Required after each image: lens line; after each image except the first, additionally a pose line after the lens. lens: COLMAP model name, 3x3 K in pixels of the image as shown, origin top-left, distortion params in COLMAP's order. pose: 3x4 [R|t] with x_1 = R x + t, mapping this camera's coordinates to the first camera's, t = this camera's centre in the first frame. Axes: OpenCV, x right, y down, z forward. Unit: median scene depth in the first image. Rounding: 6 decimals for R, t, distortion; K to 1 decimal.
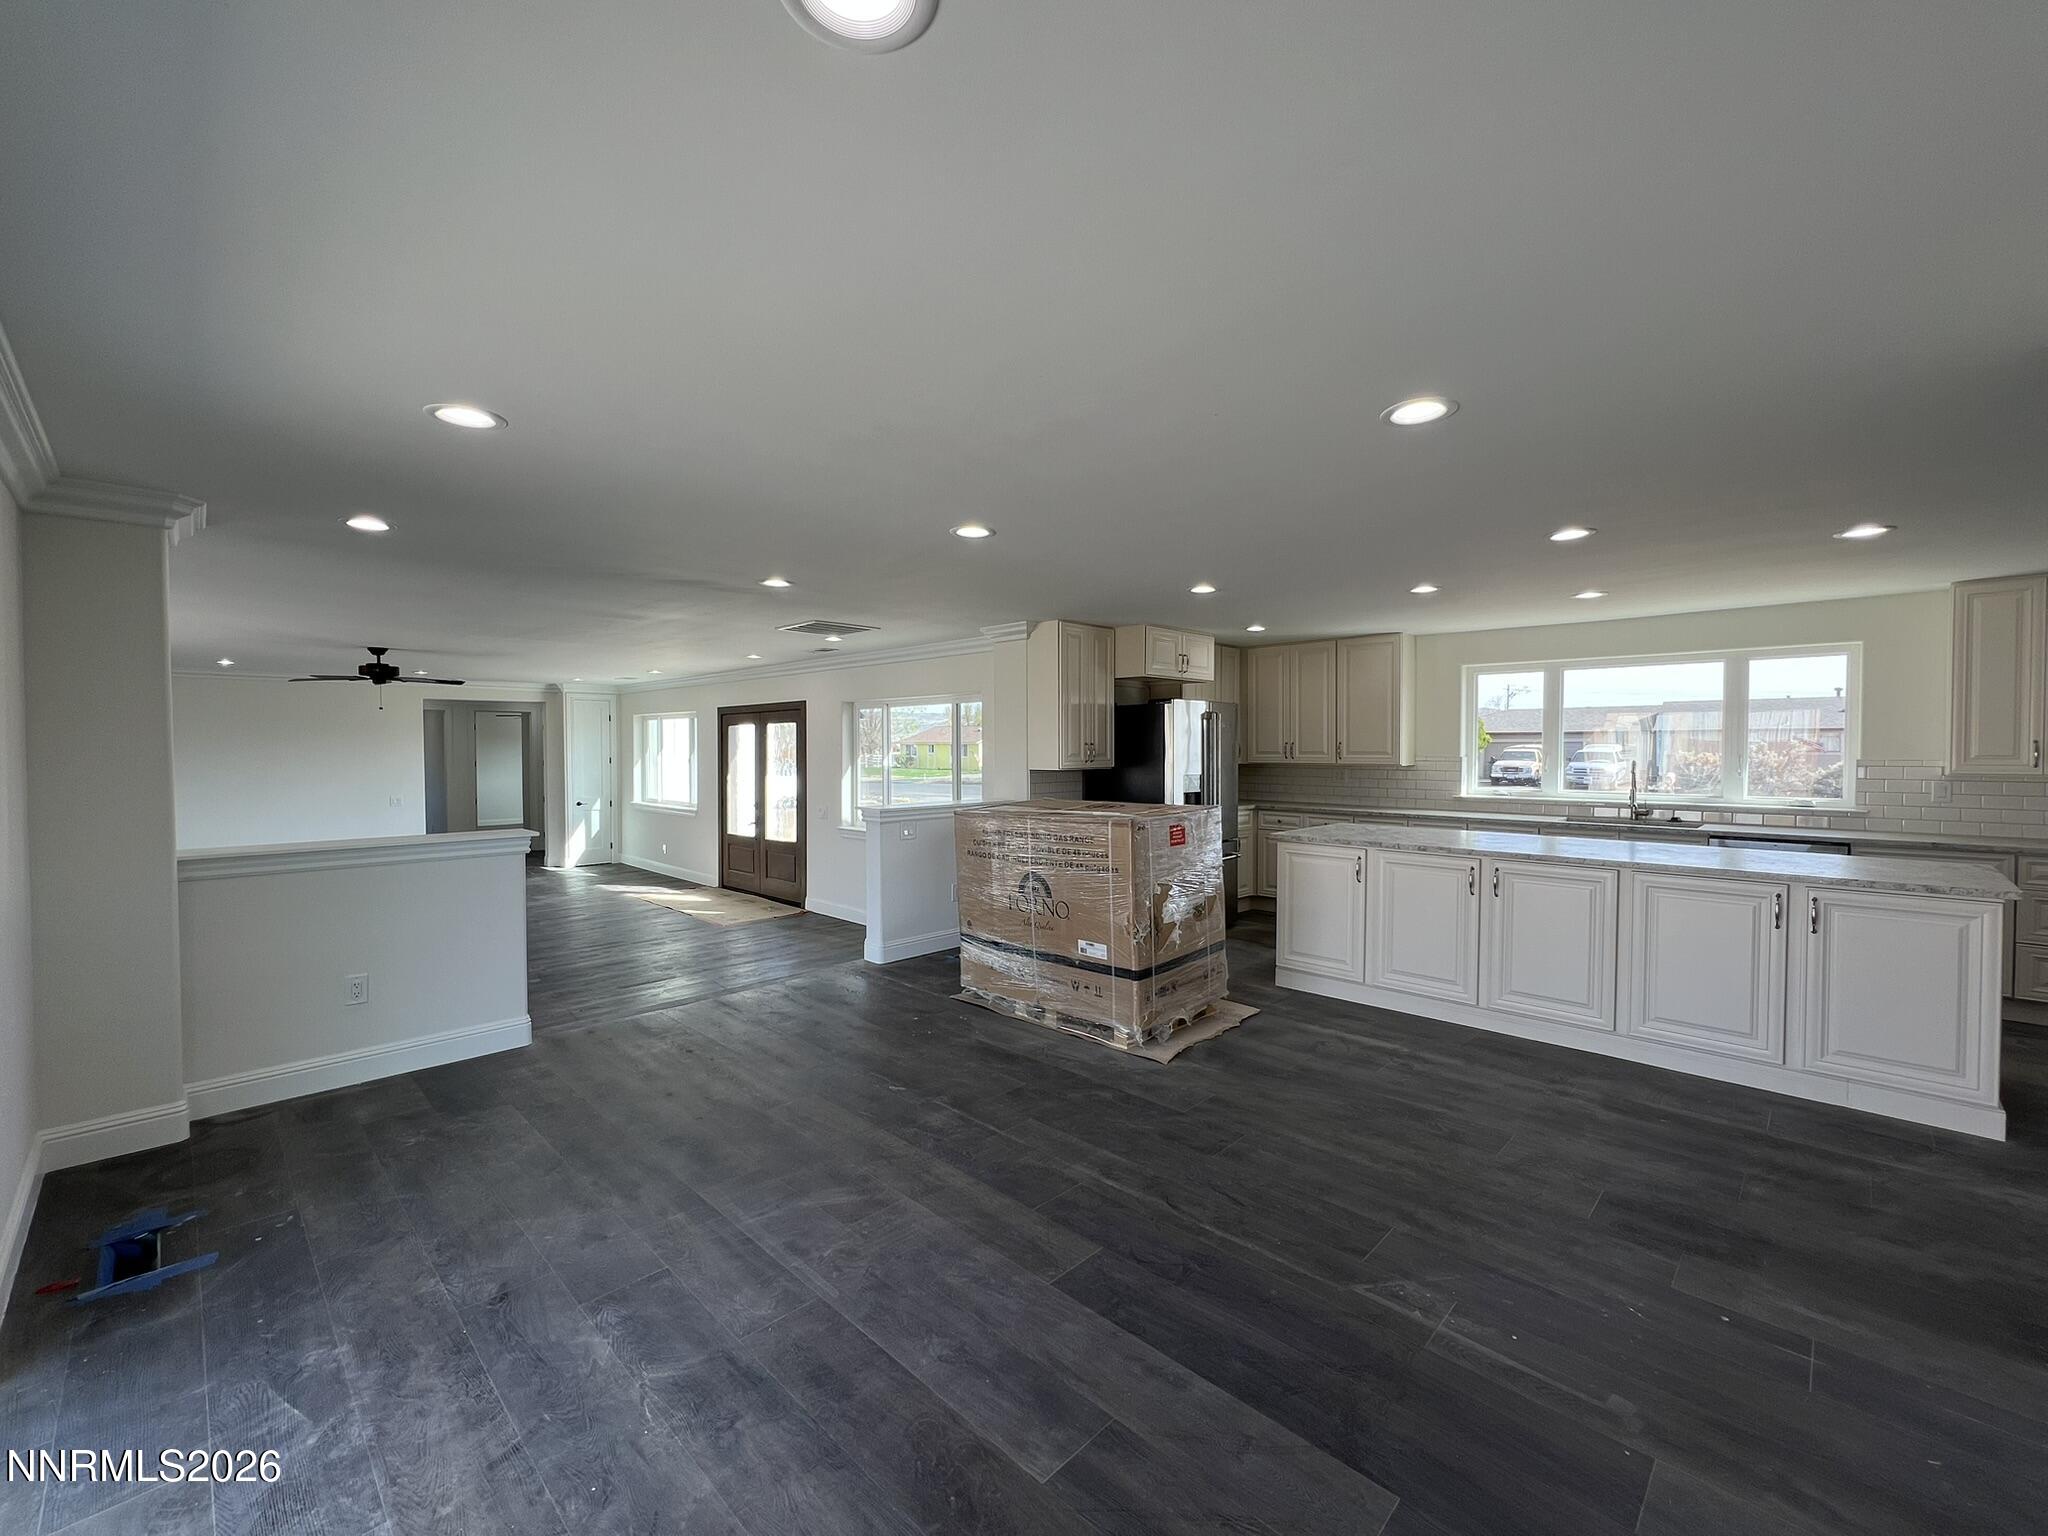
lens RADIAL K [[837.8, 0, 1011.2], [0, 837.8, 768.8], [0, 0, 1]] dist [-0.006927, 0.000560]
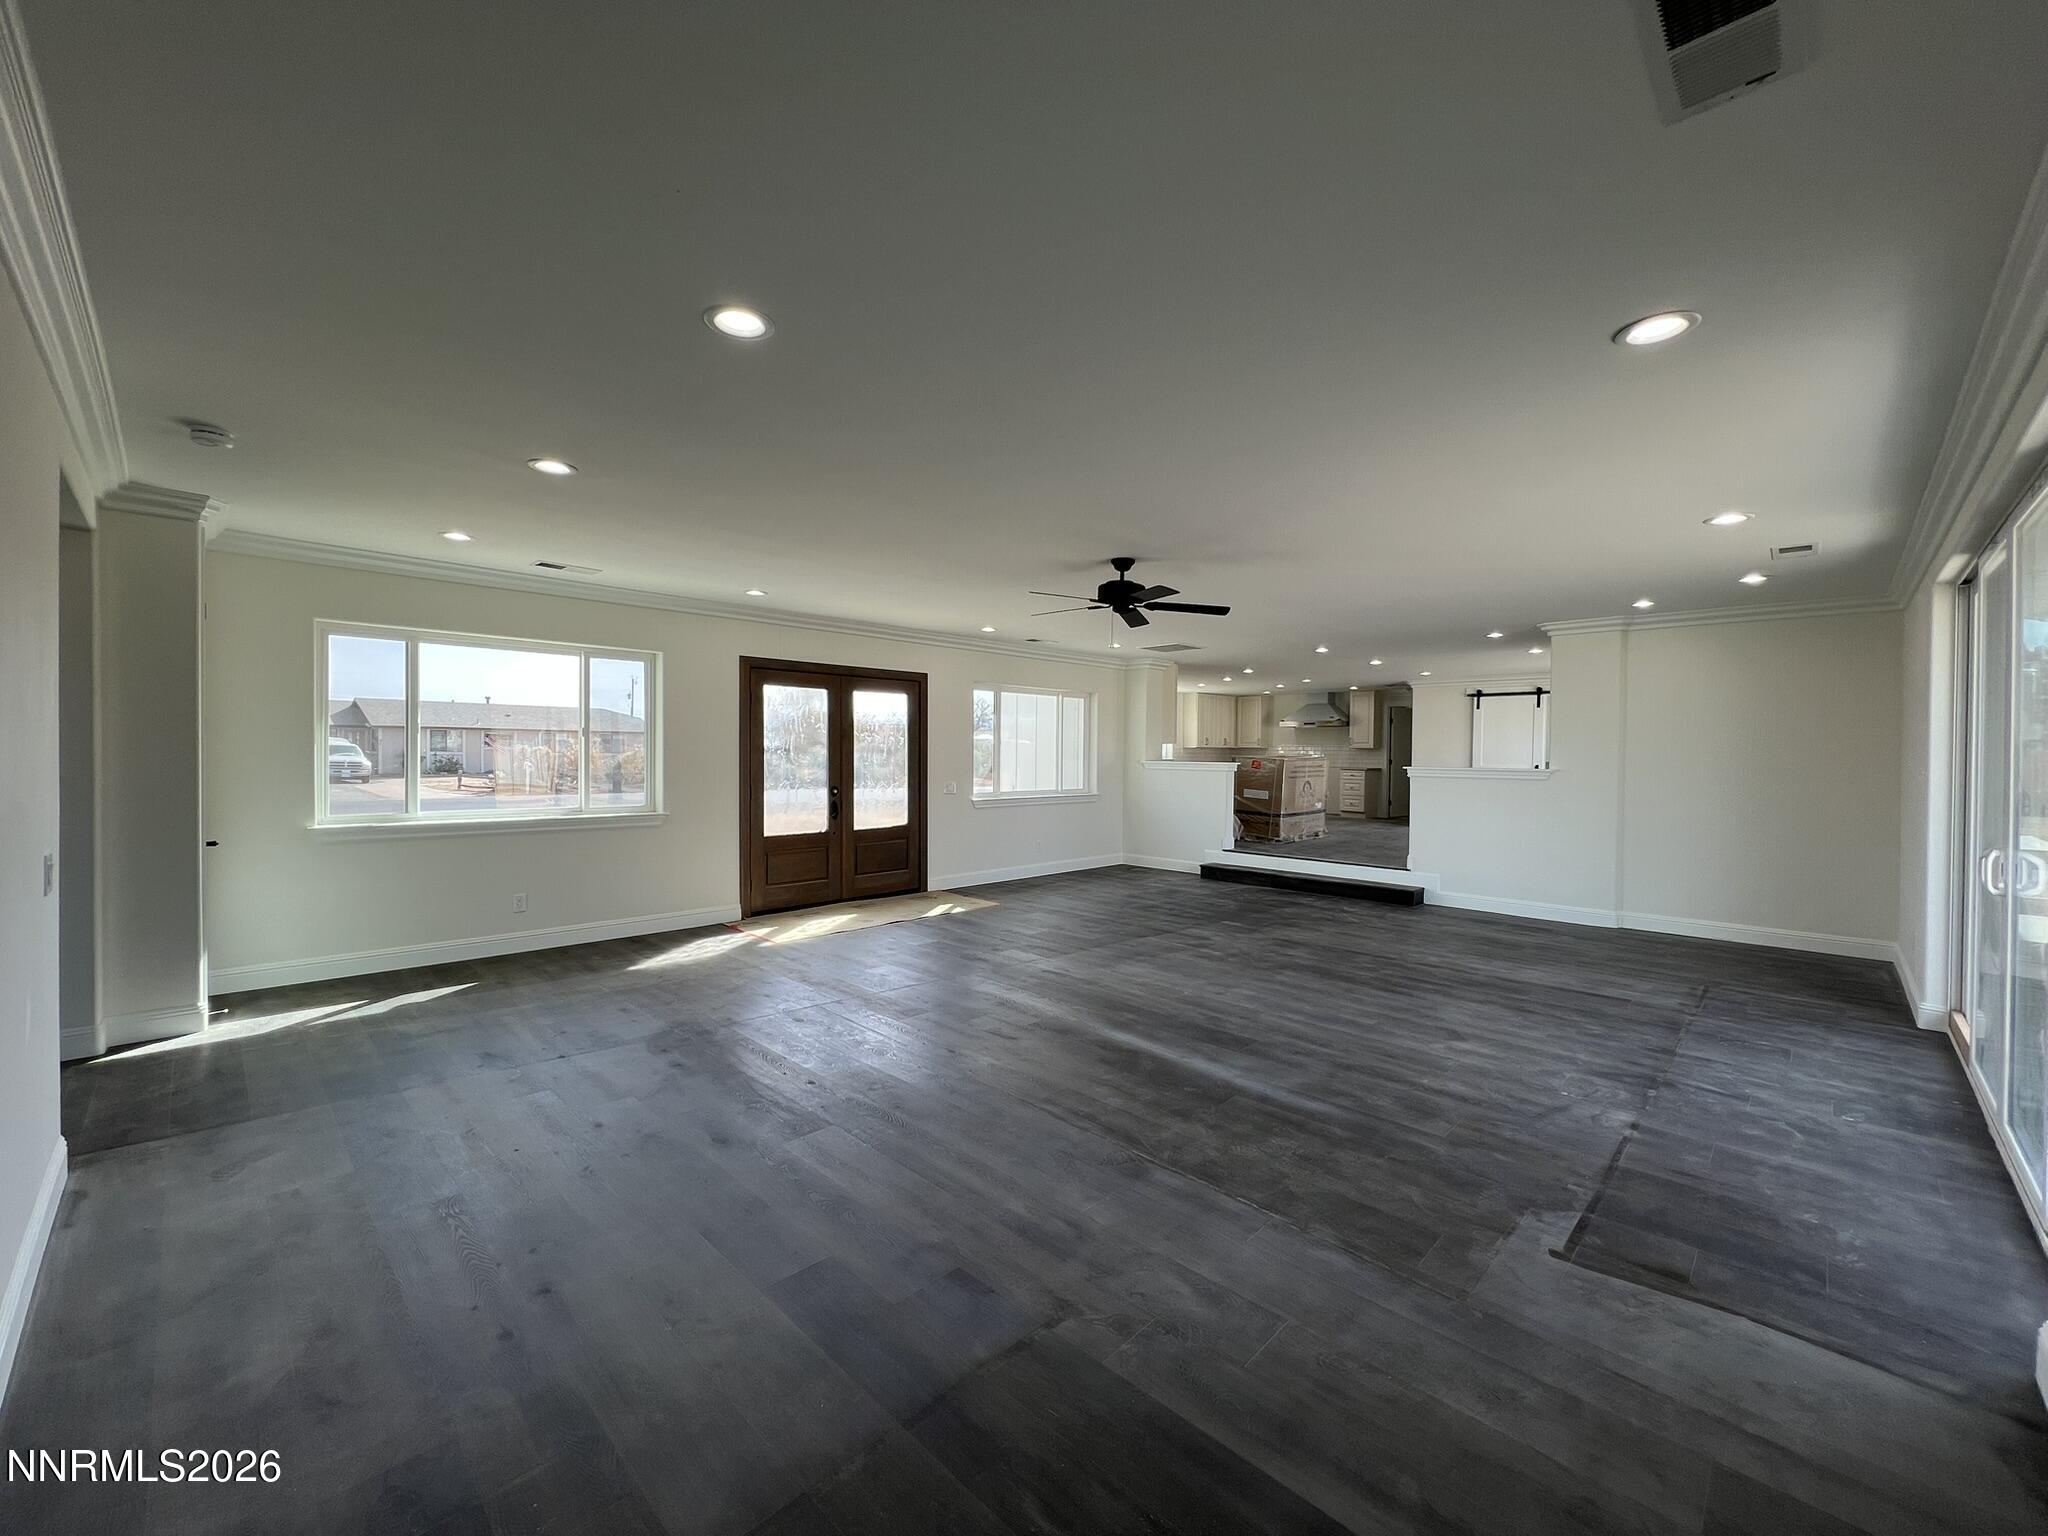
lens RADIAL K [[820.4, 0, 1020.5], [0, 820.4, 763.5], [0, 0, 1]] dist [-0.003904, -0.000450]
pose [[-0.006940, -0.012332, 0.999900, -0.962557], [0.016869, 0.999780, 0.012448, 0.009734], [-0.999834, 0.016954, -0.006730, 0.729871]]
